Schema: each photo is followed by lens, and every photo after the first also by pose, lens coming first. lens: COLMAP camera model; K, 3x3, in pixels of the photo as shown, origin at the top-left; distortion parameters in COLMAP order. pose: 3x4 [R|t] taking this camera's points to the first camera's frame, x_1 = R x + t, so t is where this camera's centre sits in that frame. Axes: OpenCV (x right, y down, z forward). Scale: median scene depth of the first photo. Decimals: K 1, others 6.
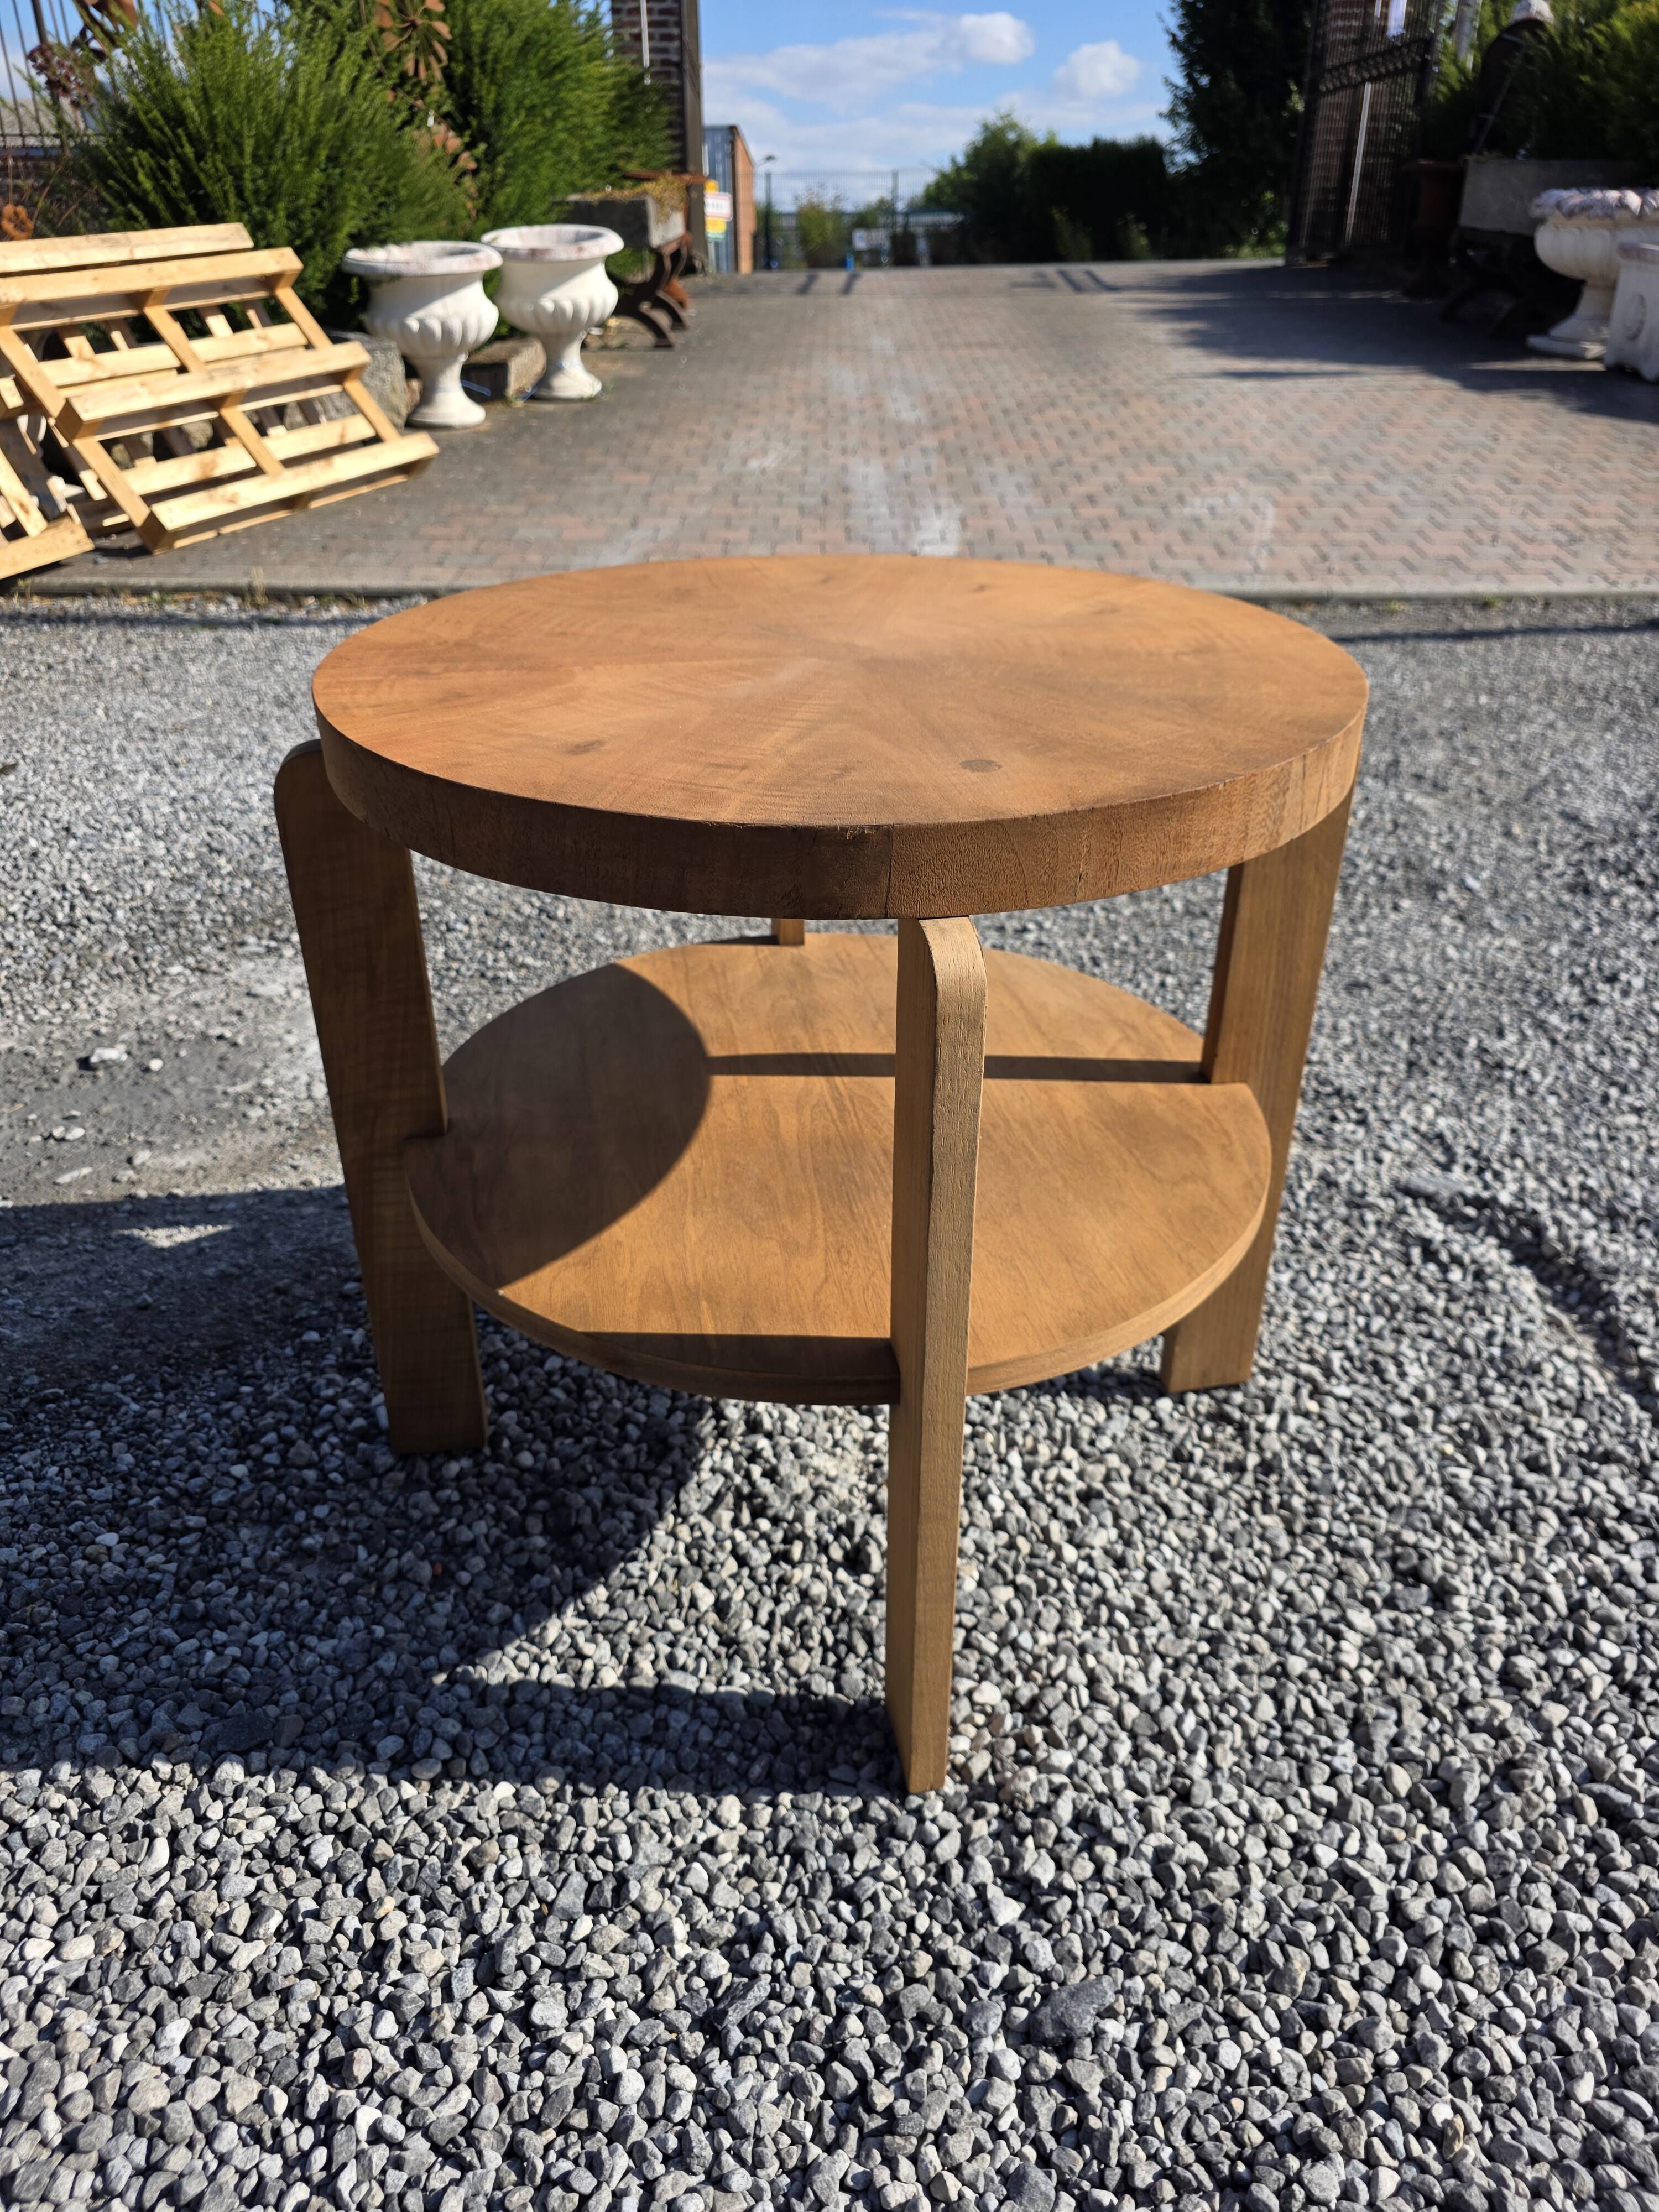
lens RADIAL K [[1490.9, 0, 817.9], [0, 1490.9, 1118.9], [0, 0, 1]] dist [0.017955, -0.014567]
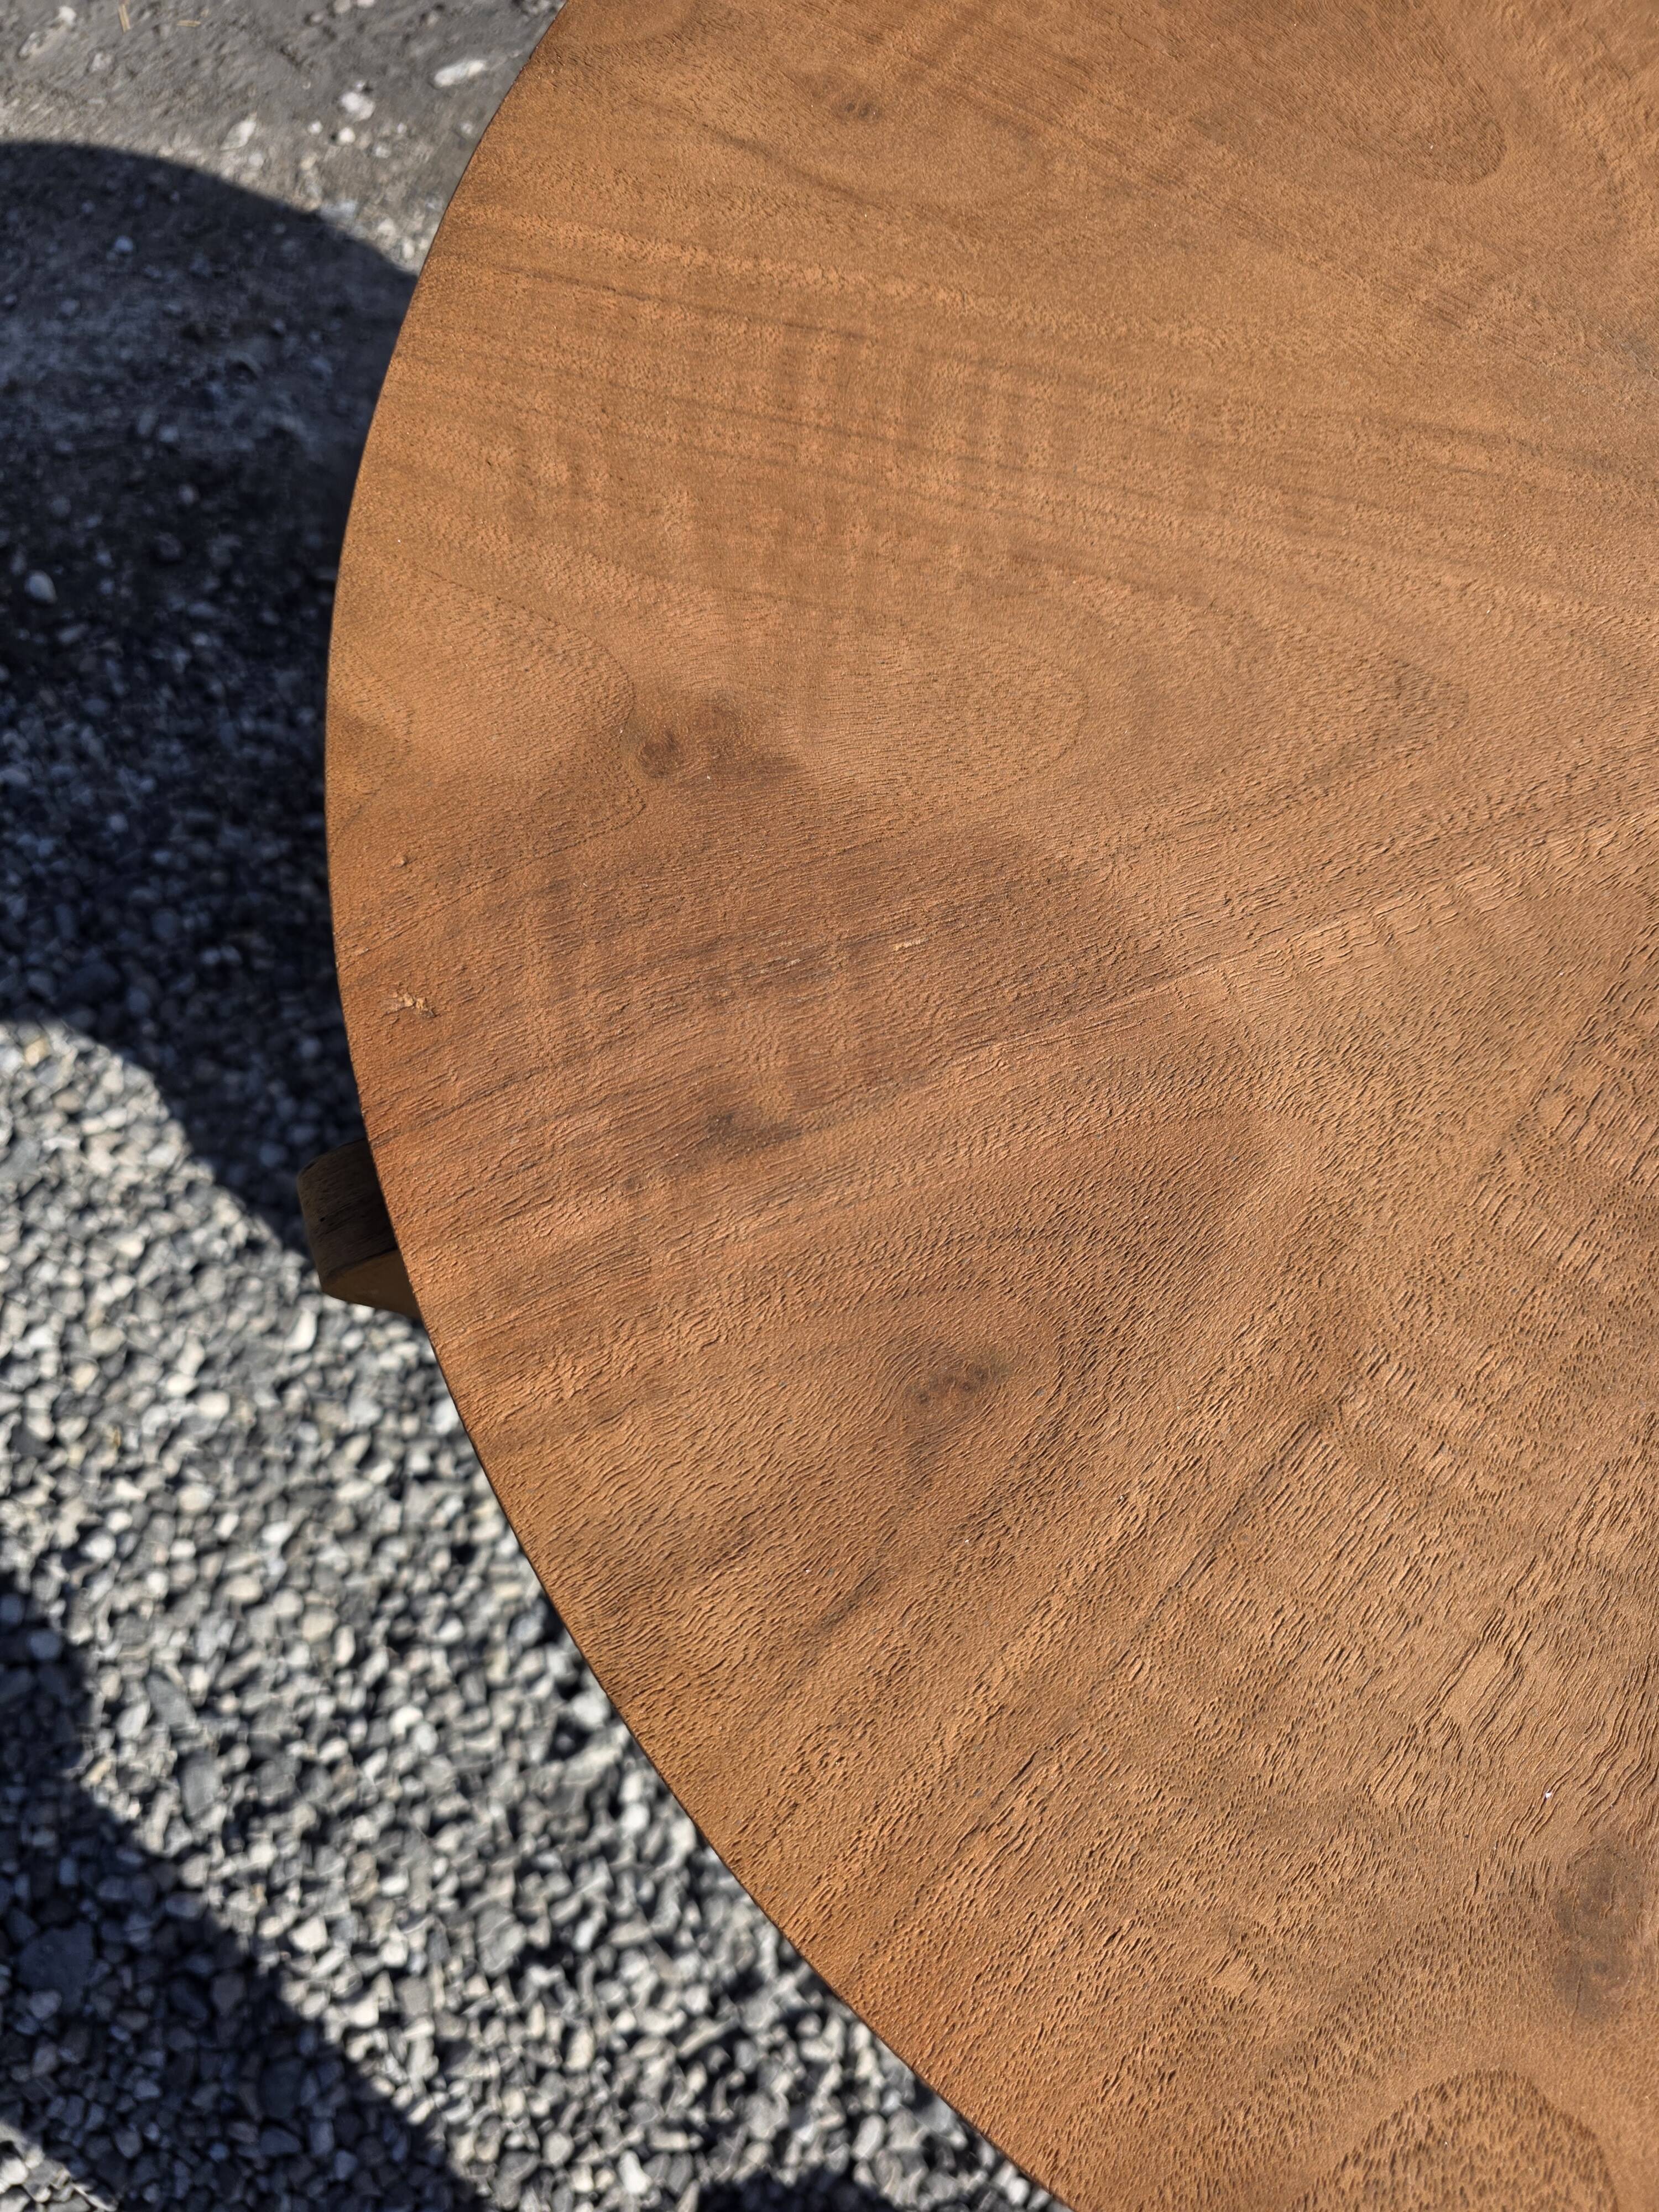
lens RADIAL K [[1490.9, 0, 831.4], [0, 1490.9, 1104.5], [0, 0, 1]] dist [0.017955, -0.014567]
pose [[0.880881, 0.455266, -0.129547, -0.066670], [-0.215321, 0.629143, 0.746870, -0.314933], [0.421528, -0.630009, 0.652229, 0.489472]]
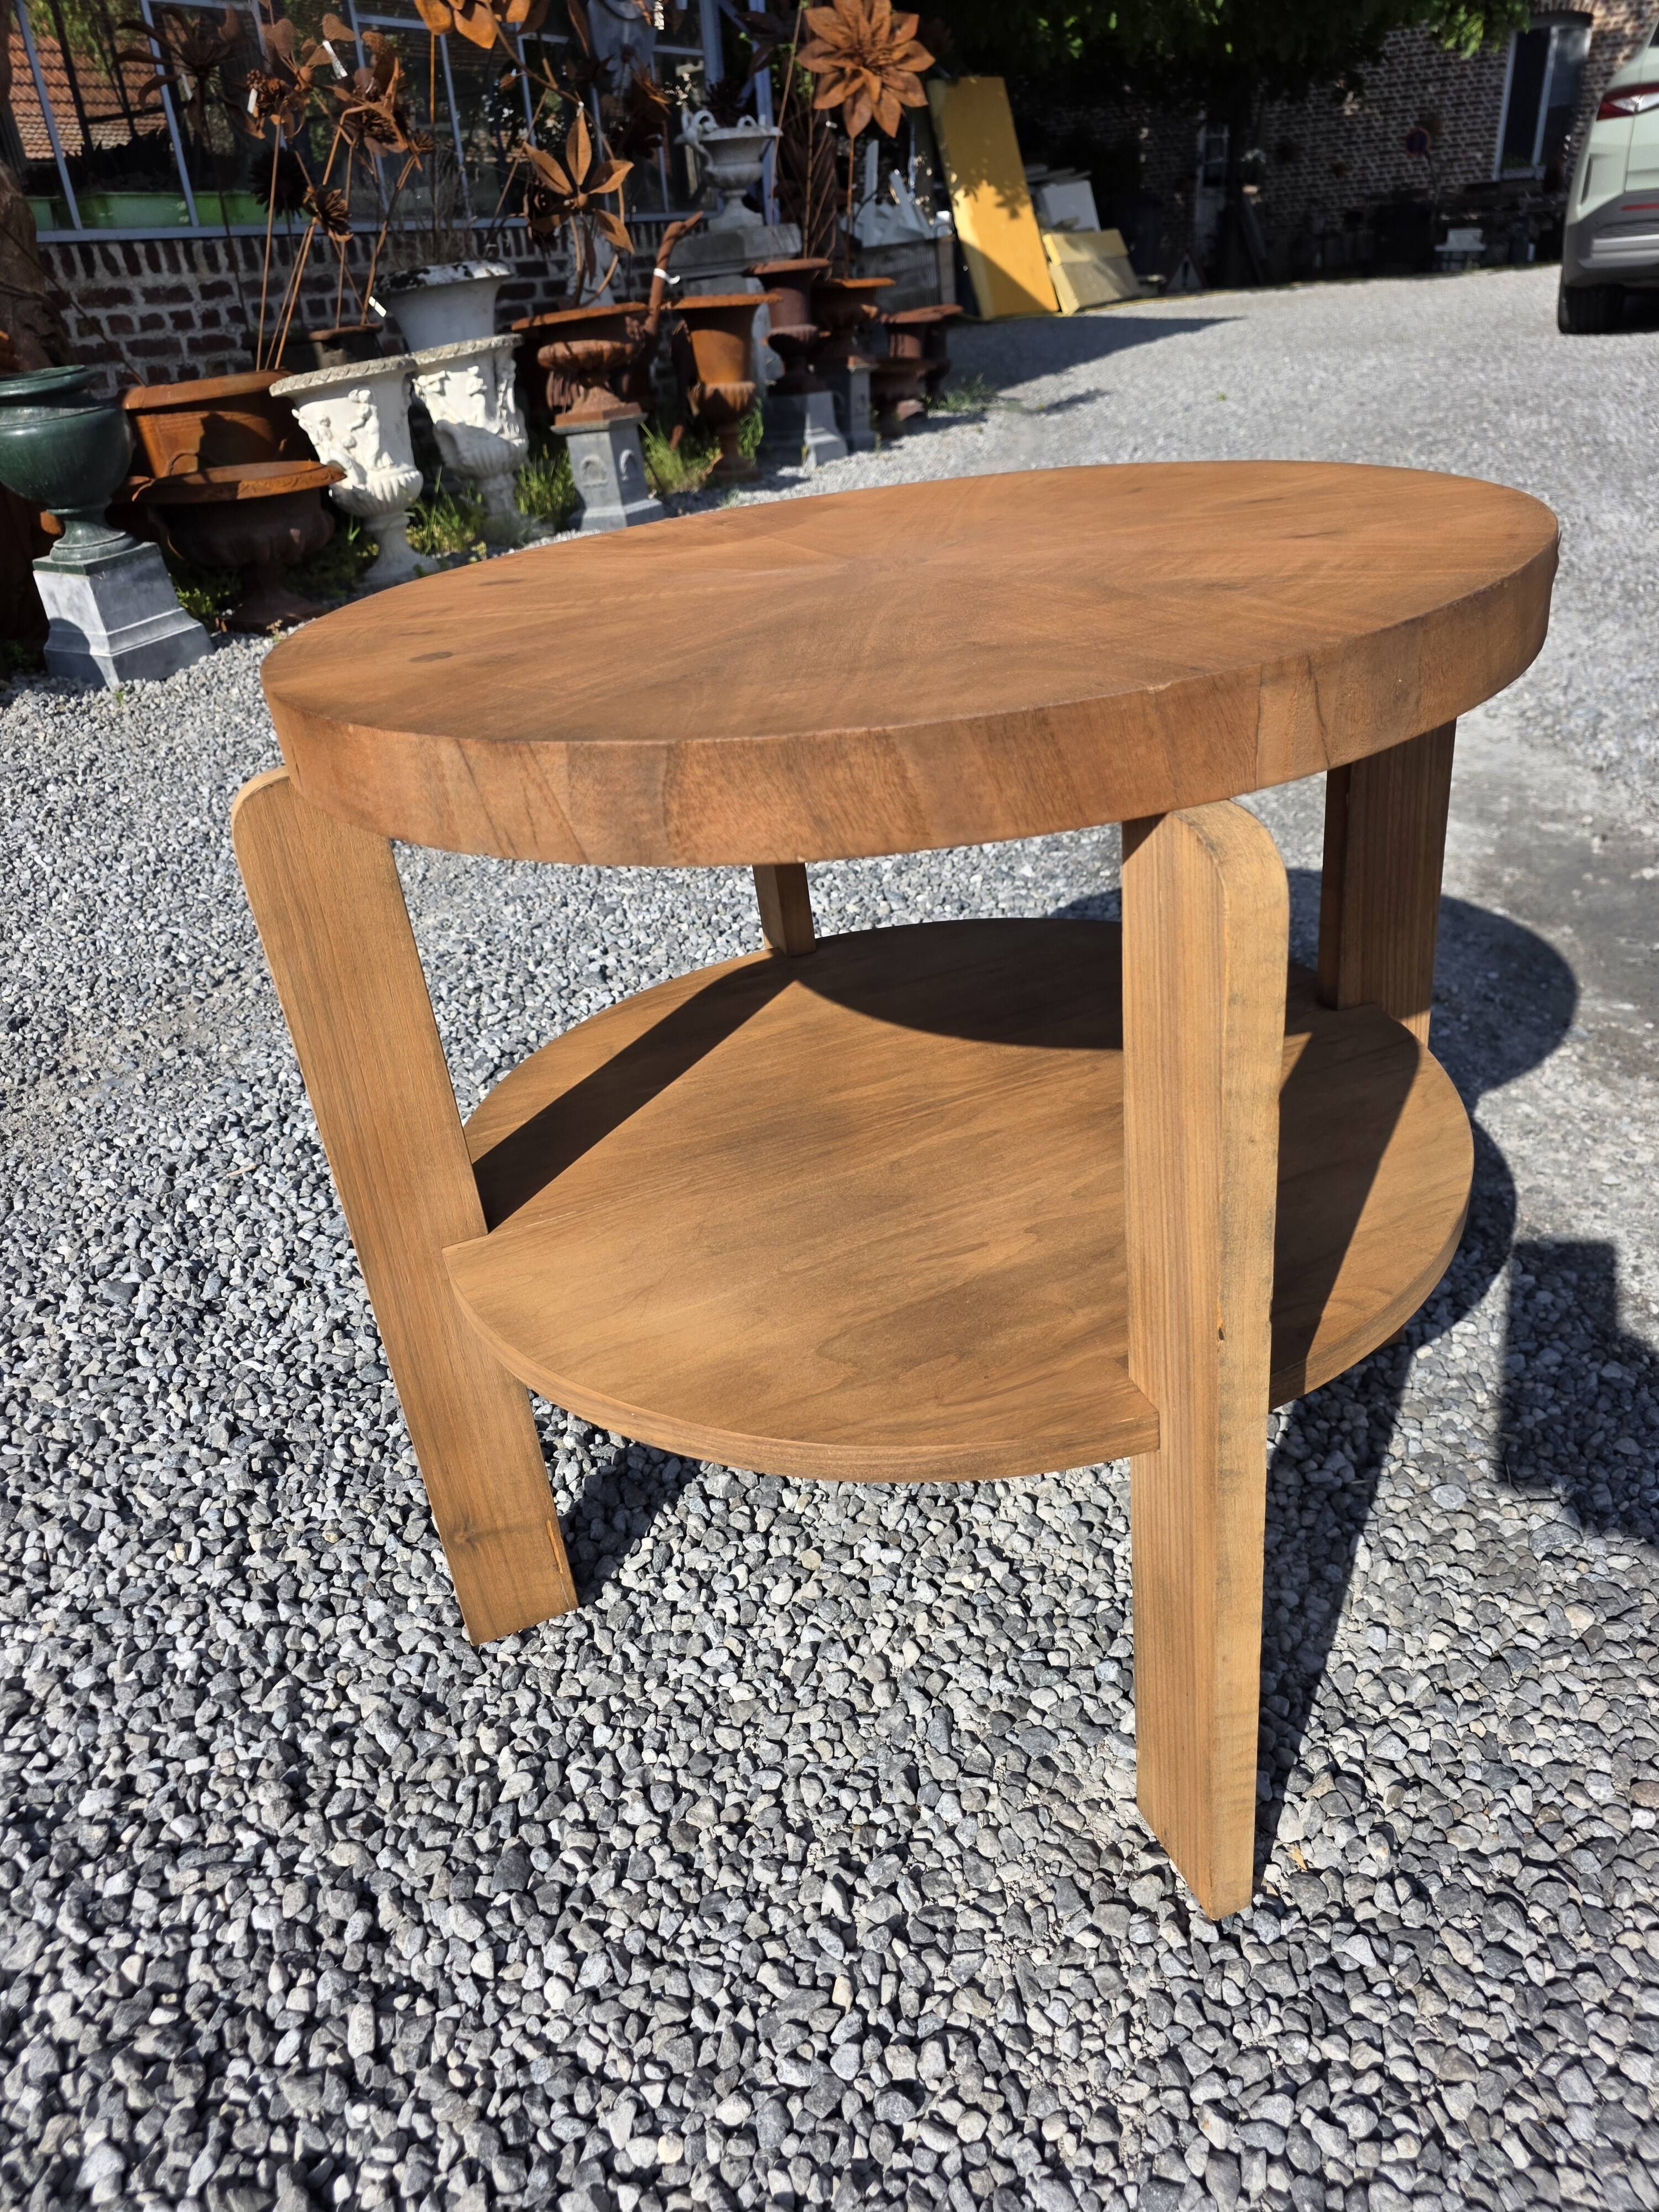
lens RADIAL K [[1490.9, 0, 832.4], [0, 1490.9, 1103.5], [0, 0, 1]] dist [0.017955, -0.014567]
pose [[-0.437378, 0.473024, -0.764820, 0.697629], [-0.362528, 0.685566, 0.631326, -0.483006], [0.822967, 0.553396, -0.128367, 0.978222]]
